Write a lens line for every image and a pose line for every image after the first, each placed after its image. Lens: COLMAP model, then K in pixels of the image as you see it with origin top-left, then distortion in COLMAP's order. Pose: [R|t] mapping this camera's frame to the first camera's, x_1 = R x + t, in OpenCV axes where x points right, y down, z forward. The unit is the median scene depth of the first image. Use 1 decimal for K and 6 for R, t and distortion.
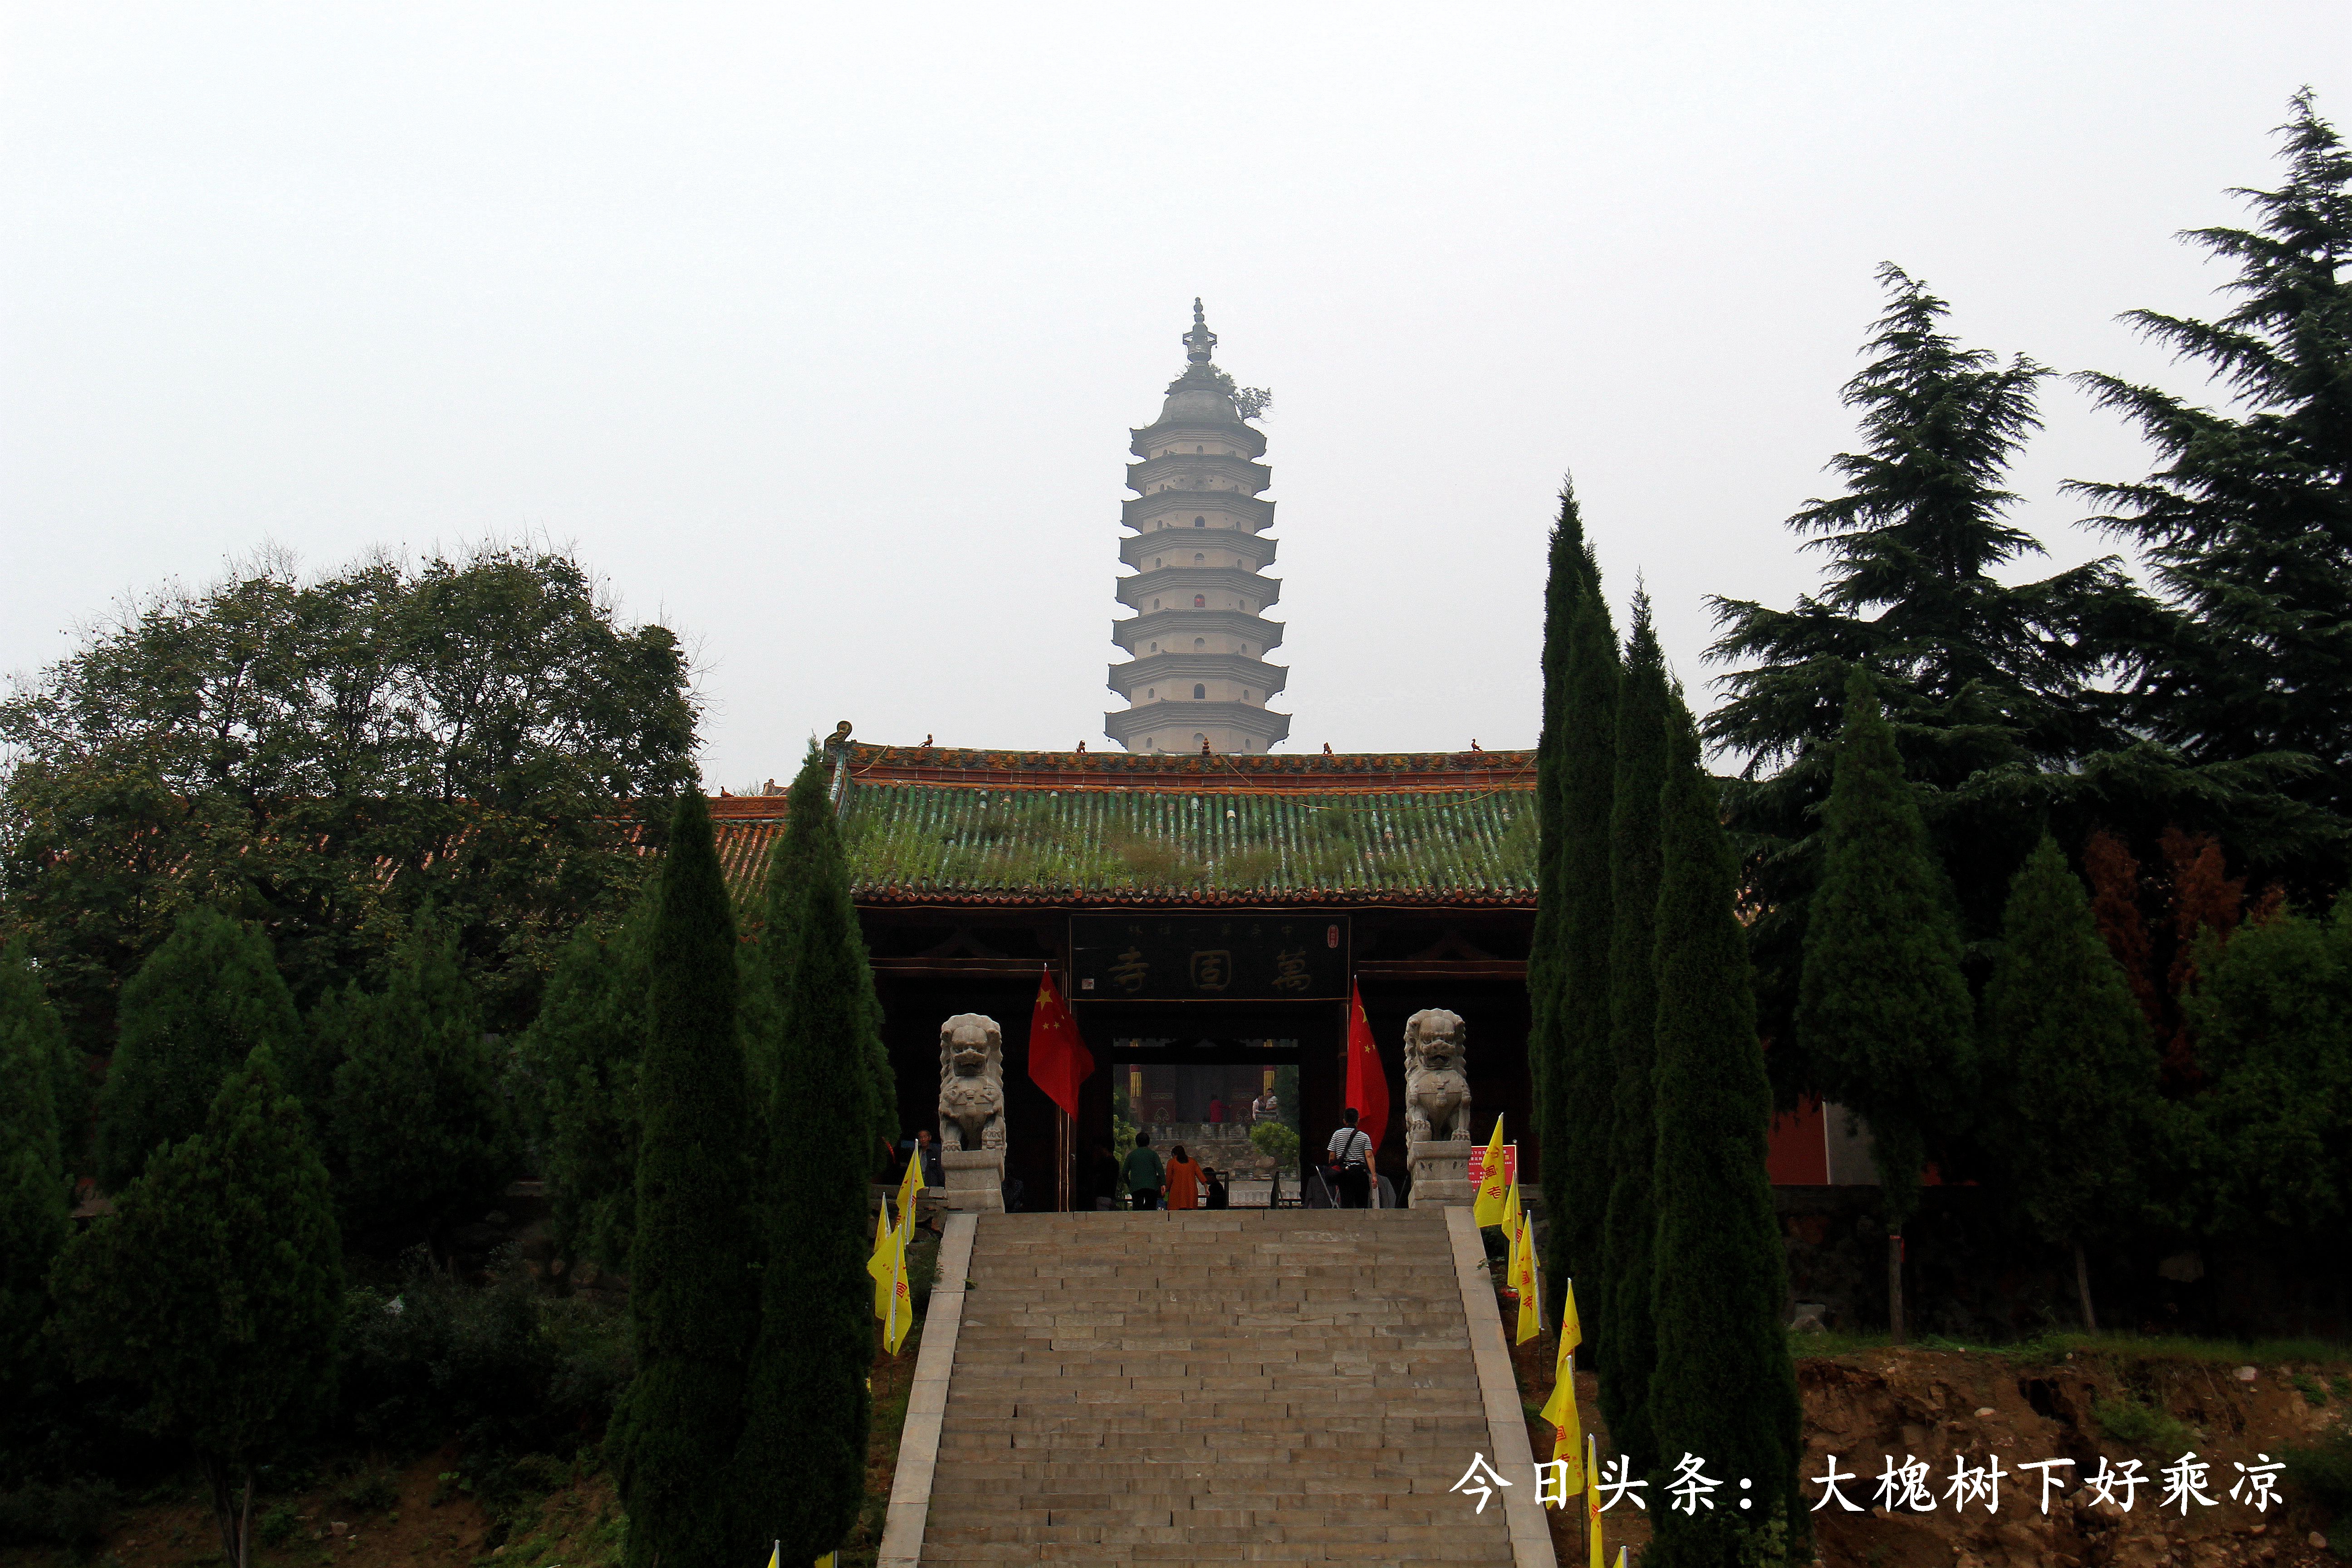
lens RADIAL K [[3551.6, 0, 1145.7], [0, 3551.6, 747.6], [0, 0, 1]] dist [0.063842, 0.000000]
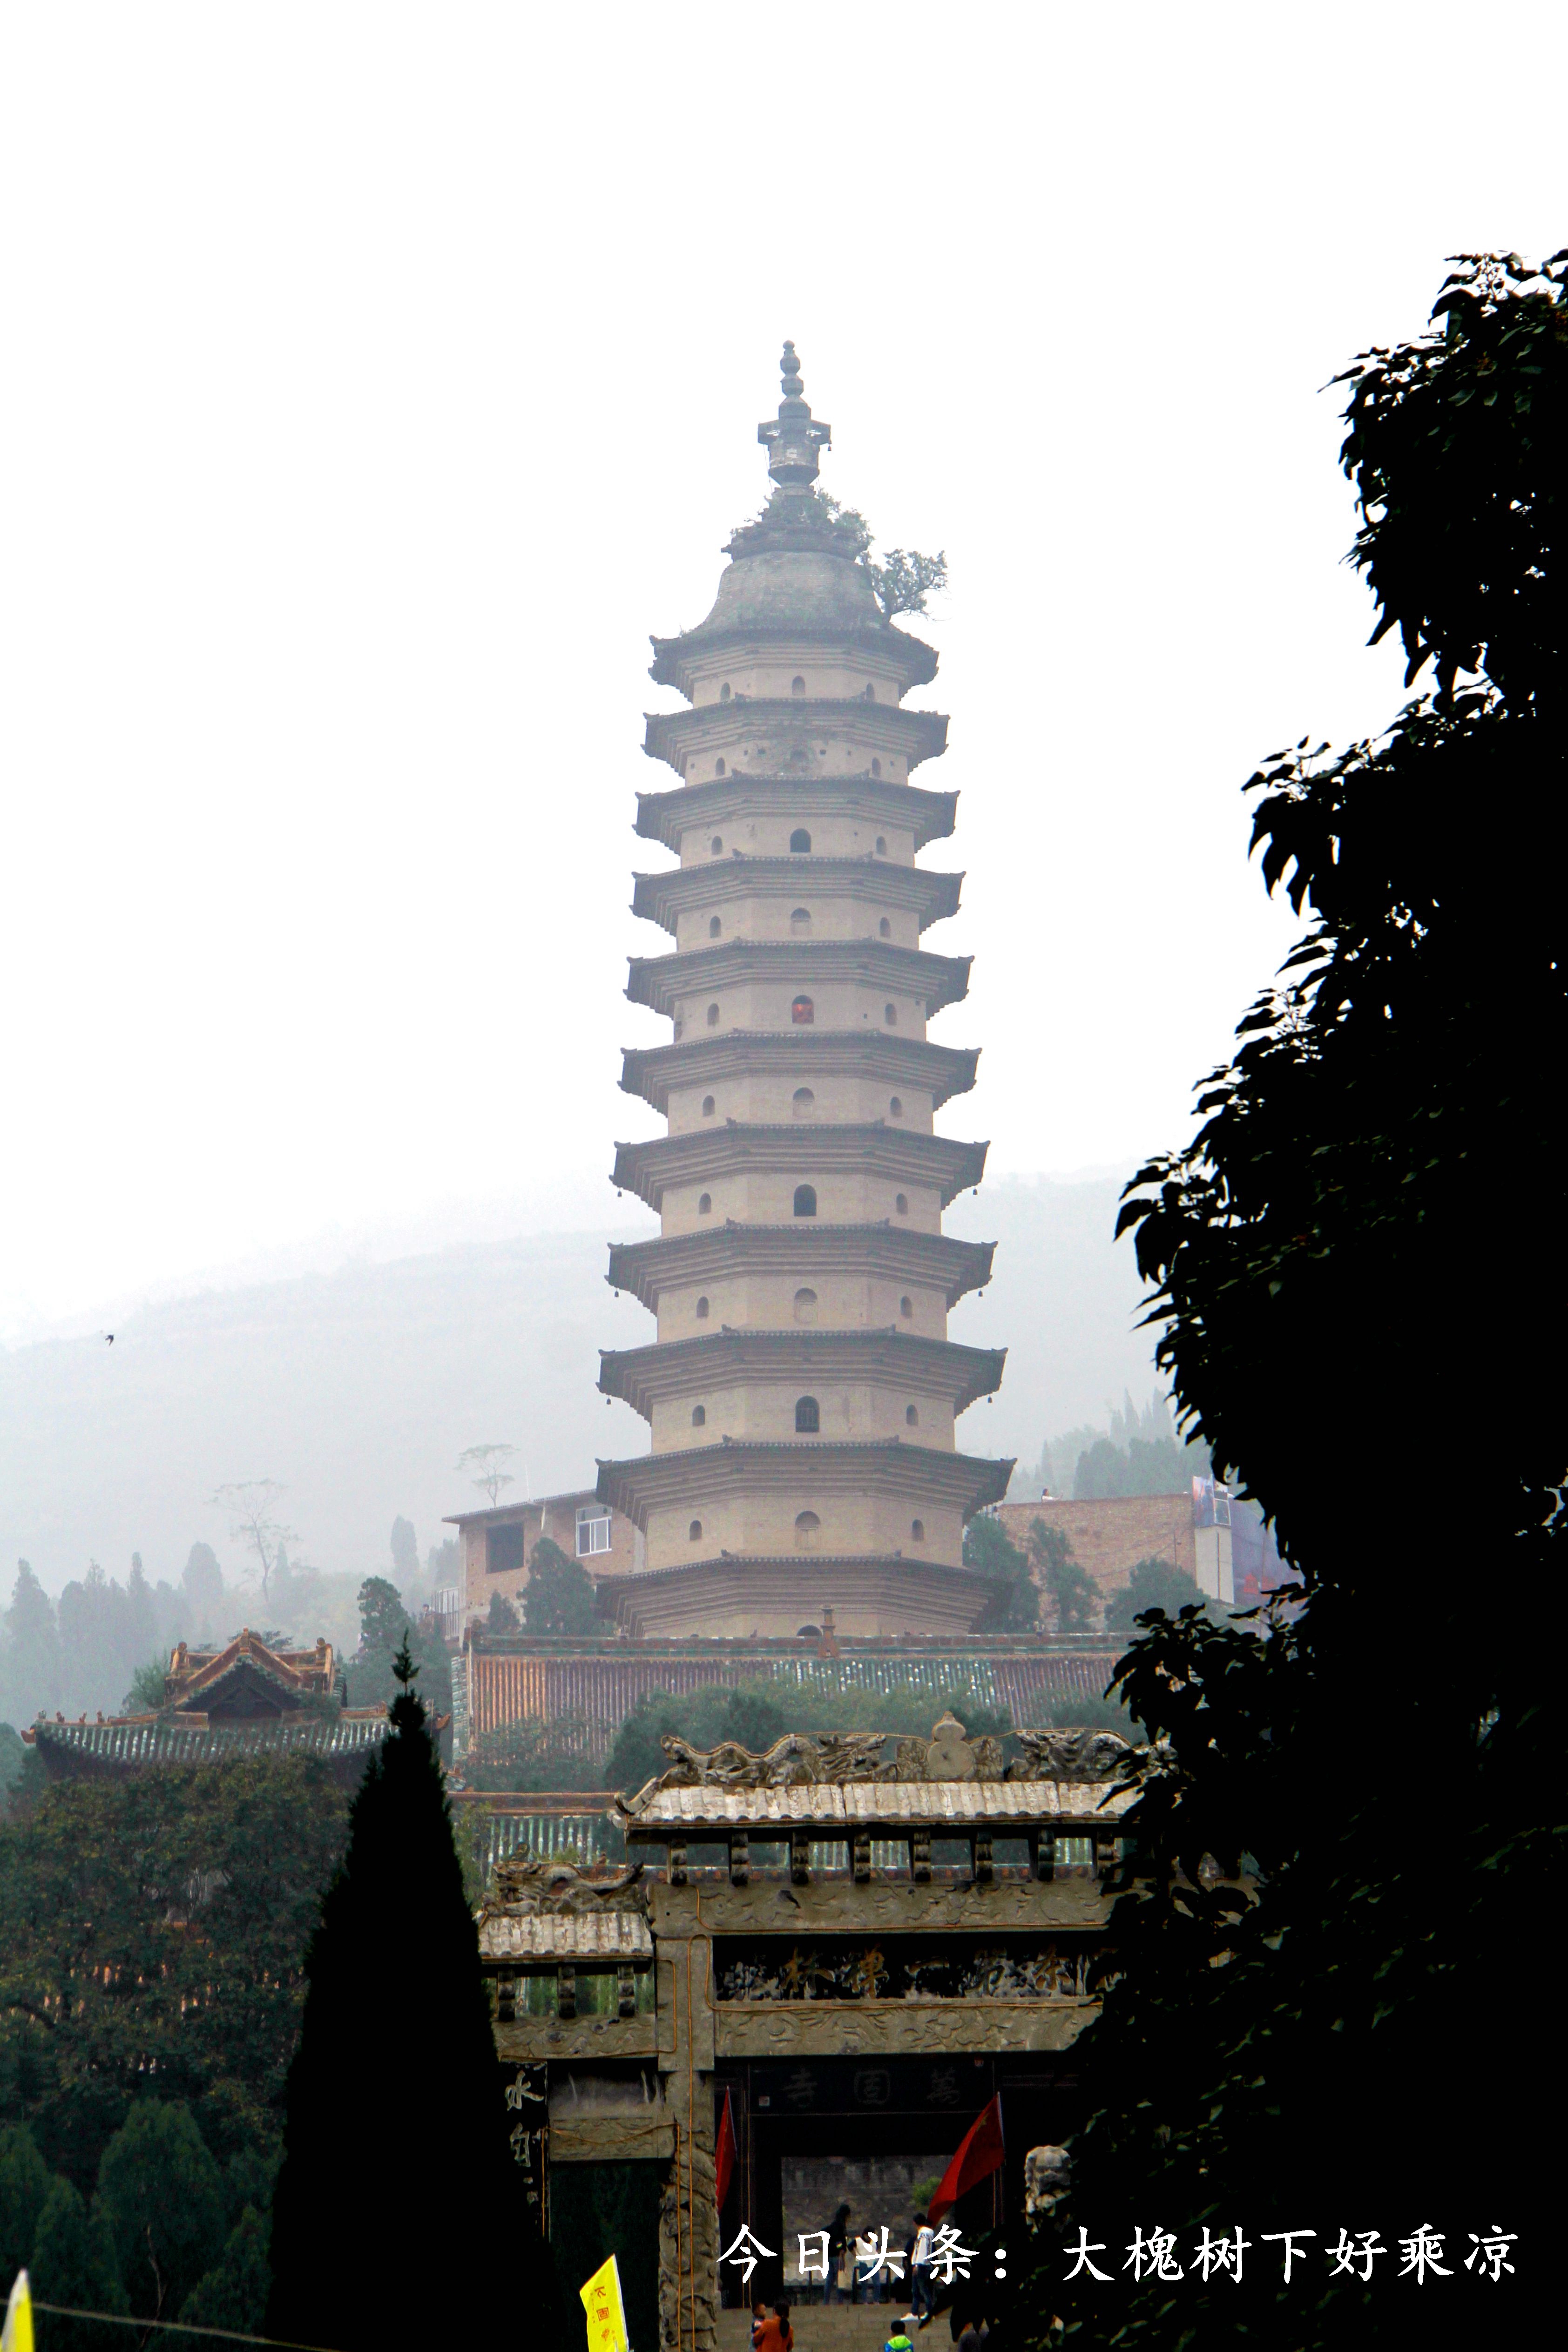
lens RADIAL K [[12058.0, 0, 788.0], [0, 12058.0, 1189.8], [0, 0, 1]] dist [1.052640, 0.000000]
pose [[0.999745, -0.013665, 0.017976, -0.083061], [0.012883, 0.998994, 0.042961, -0.437169], [-0.018545, -0.042718, 0.998915, -3.197431]]
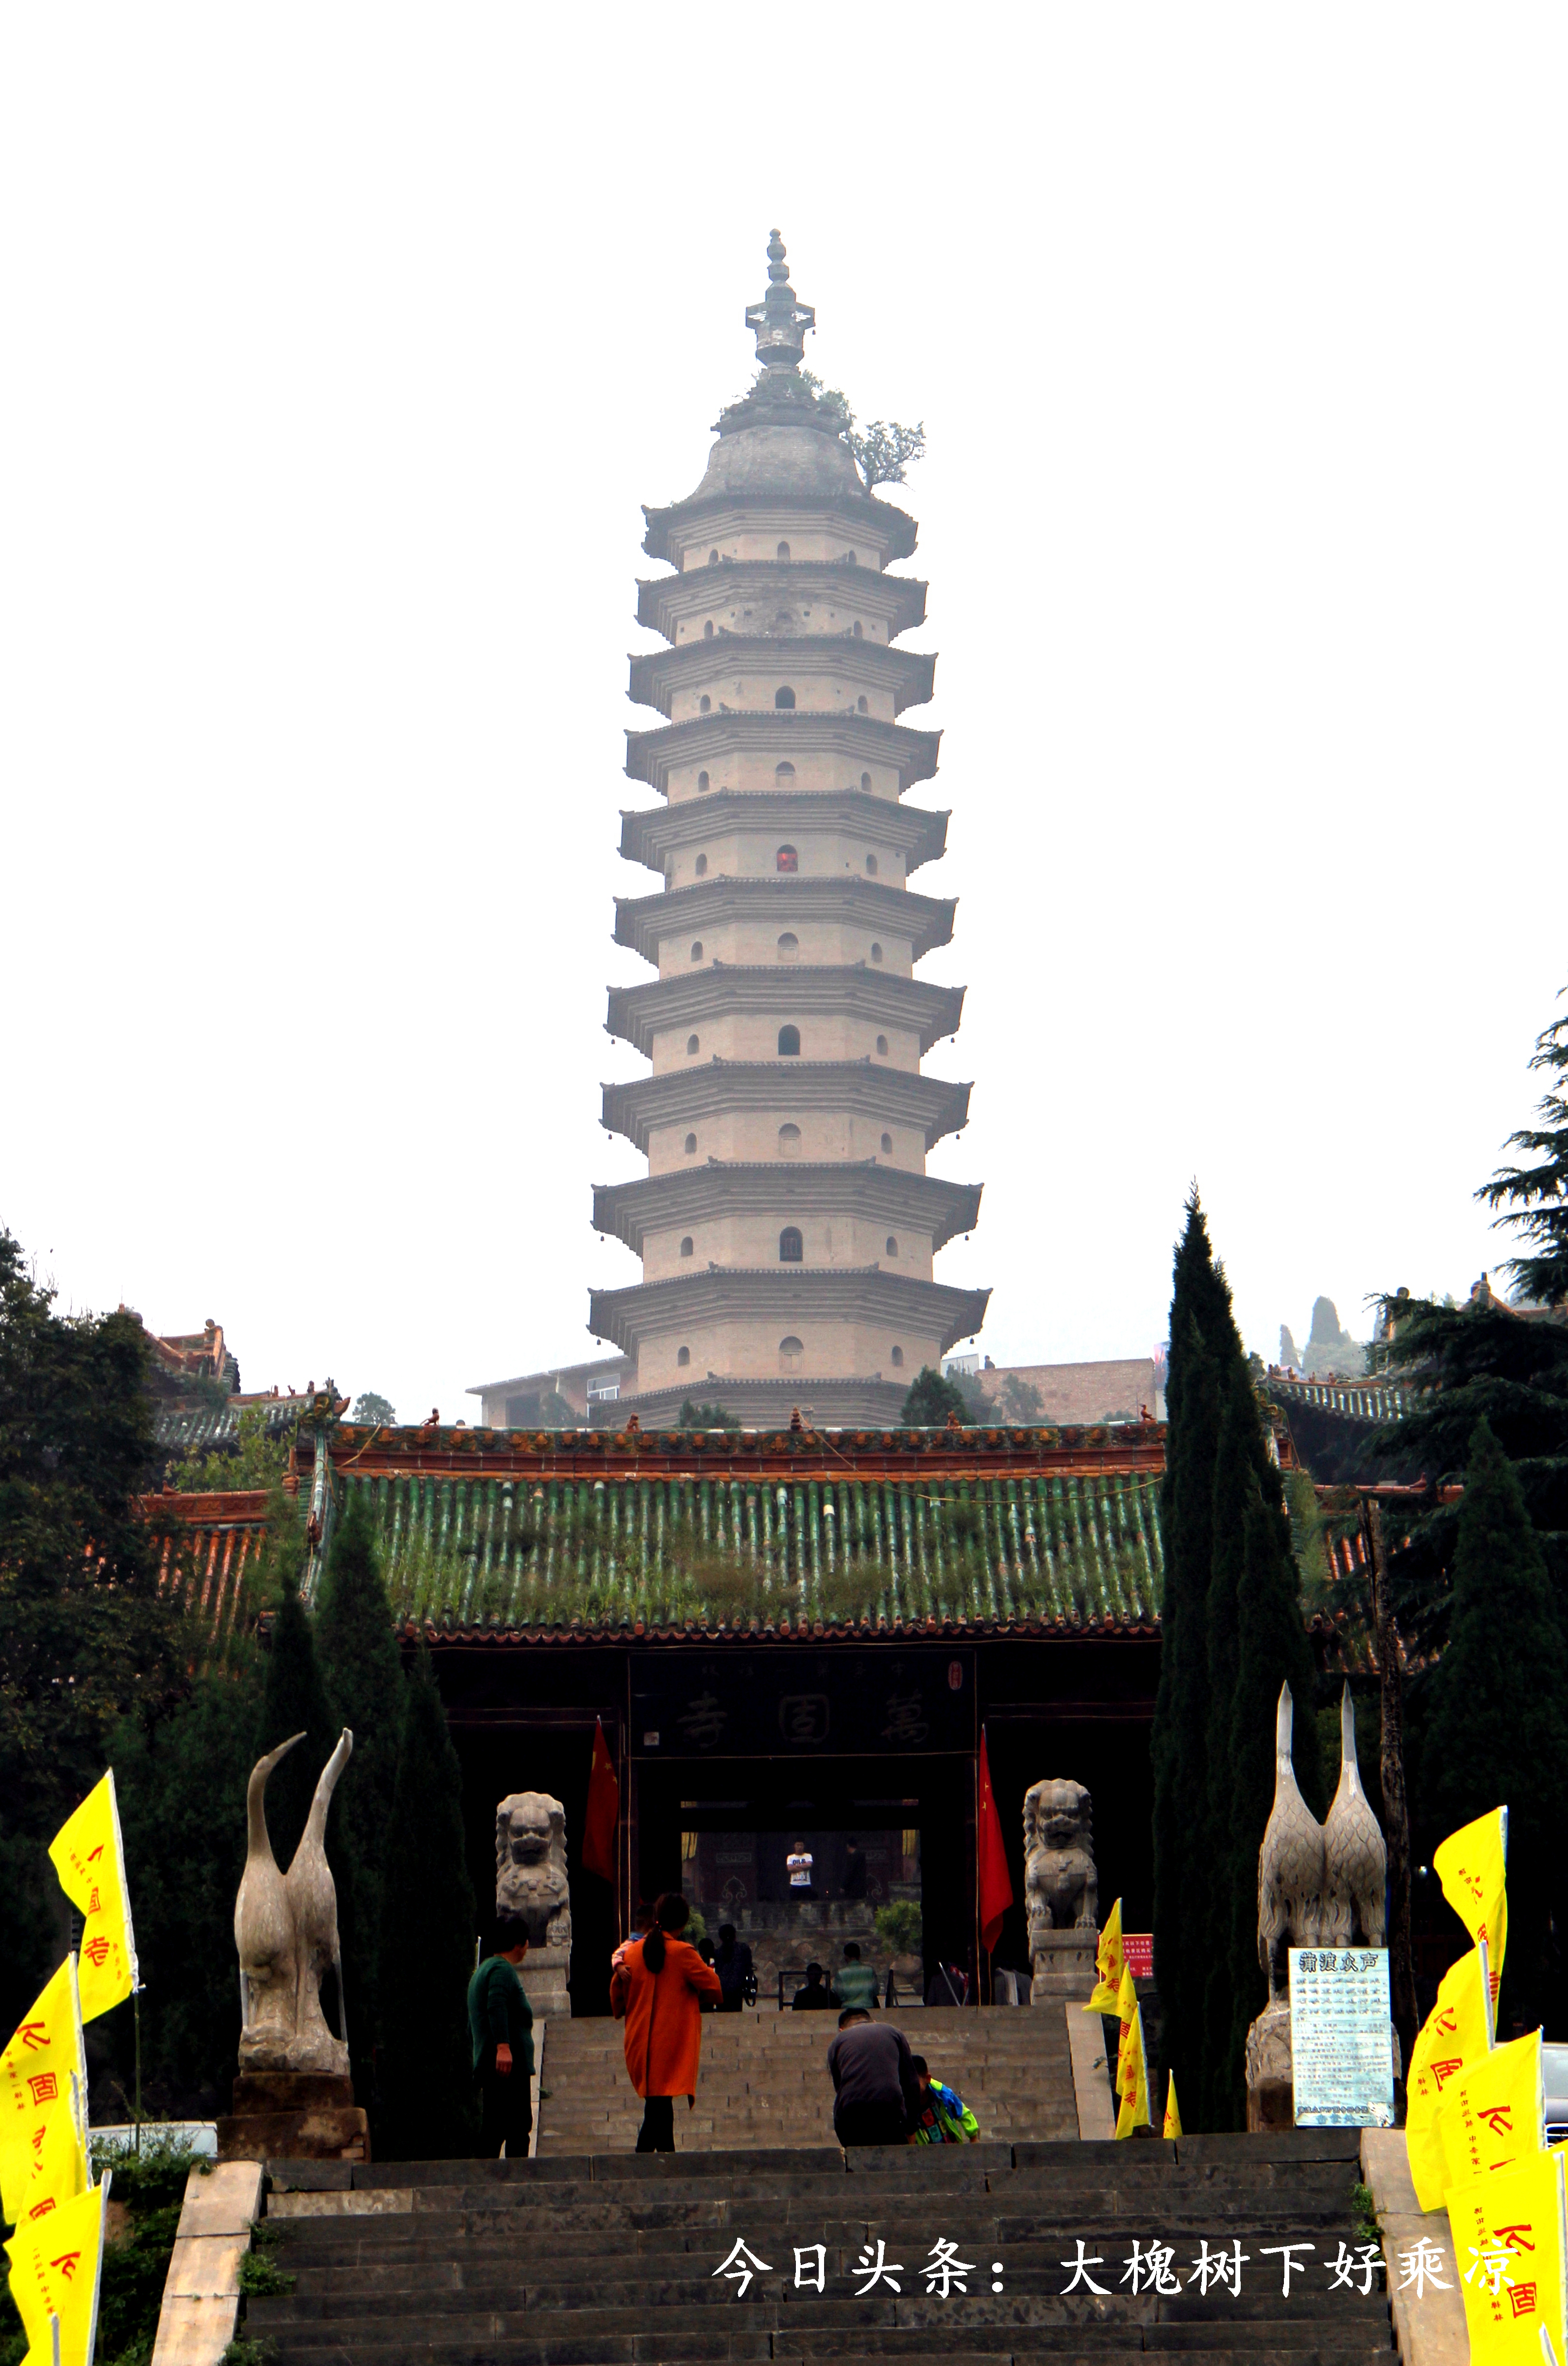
lens RADIAL K [[8491.5, 0, 845.1], [0, 8491.5, 1303.5], [0, 0, 1]] dist [0.722866, 0.000000]
pose [[0.999694, -0.013345, 0.020848, -0.012597], [0.012567, 0.999237, 0.036992, -0.114299], [-0.021326, -0.036719, 0.999098, -1.026576]]
